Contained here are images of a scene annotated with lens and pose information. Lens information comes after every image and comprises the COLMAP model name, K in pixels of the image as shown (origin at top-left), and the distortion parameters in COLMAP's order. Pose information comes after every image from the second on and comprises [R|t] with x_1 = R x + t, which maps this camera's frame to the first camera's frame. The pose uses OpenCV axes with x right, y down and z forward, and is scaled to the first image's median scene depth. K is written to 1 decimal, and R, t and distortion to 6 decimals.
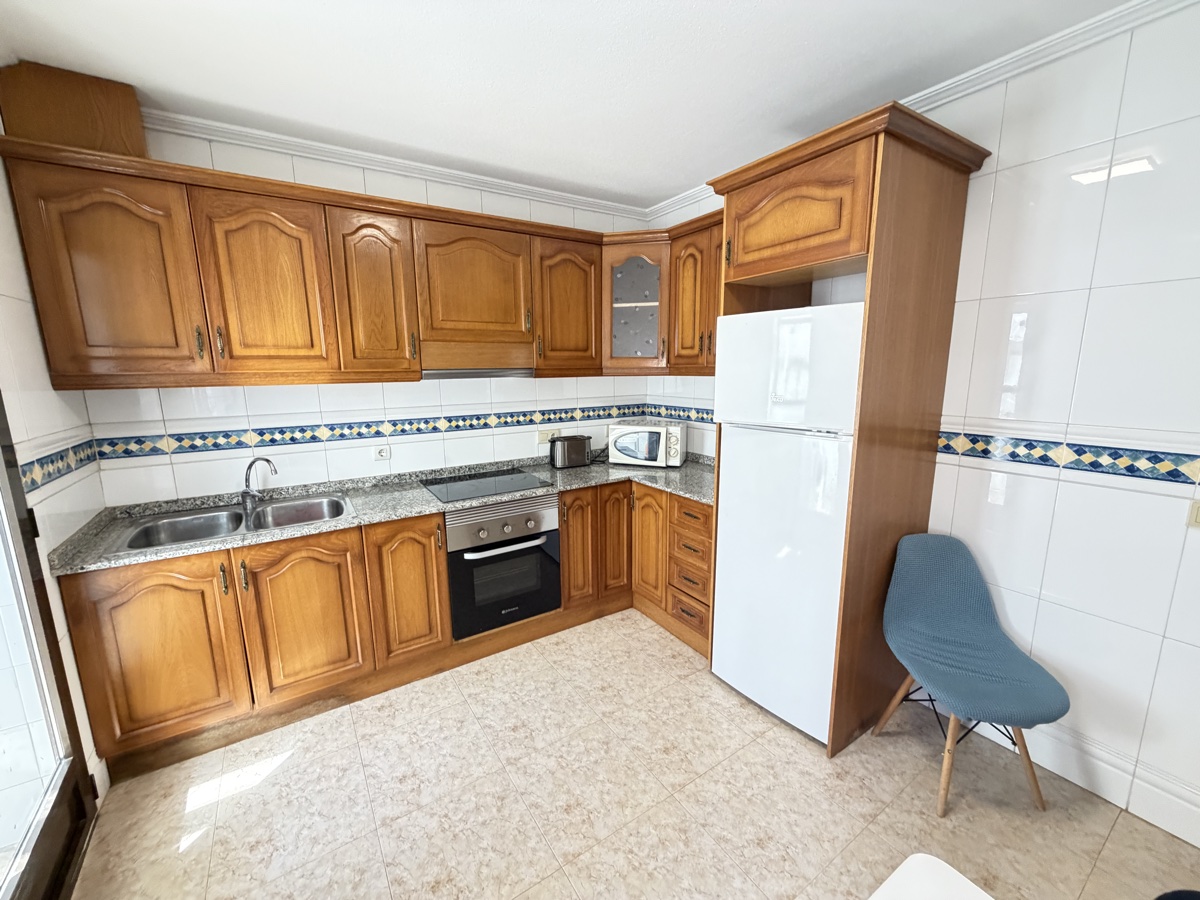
lens RADIAL K [[477.9, 0, 595.8], [0, 477.9, 453.1], [0, 0, 1]] dist [0.003587, -0.000612]
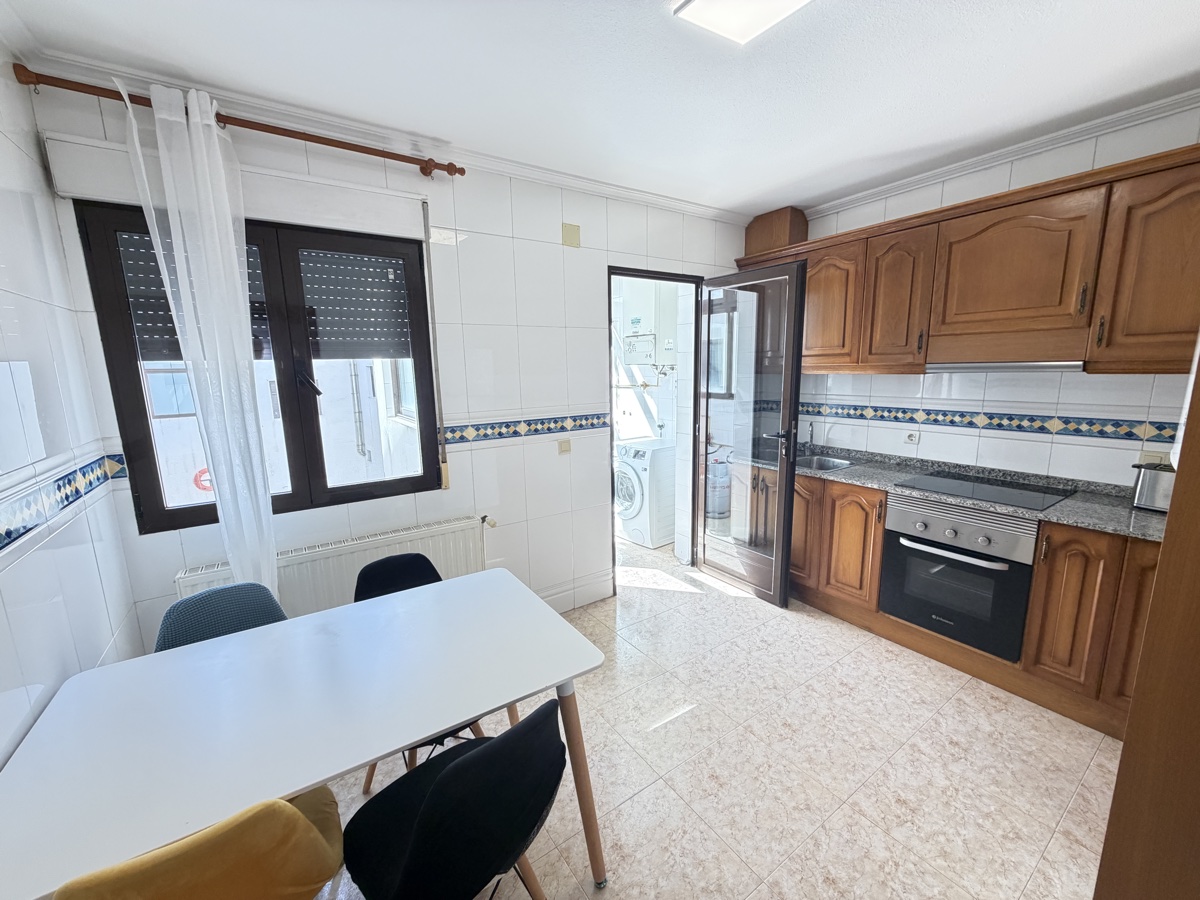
lens RADIAL K [[477.9, 0, 600.3], [0, 477.9, 451.6], [0, 0, 1]] dist [0.003587, -0.000612]
pose [[0.029078, 0.187934, -0.981751, 0.684125], [-0.158295, 0.970638, 0.181118, -0.059397], [0.986964, 0.150139, 0.057973, 0.237855]]
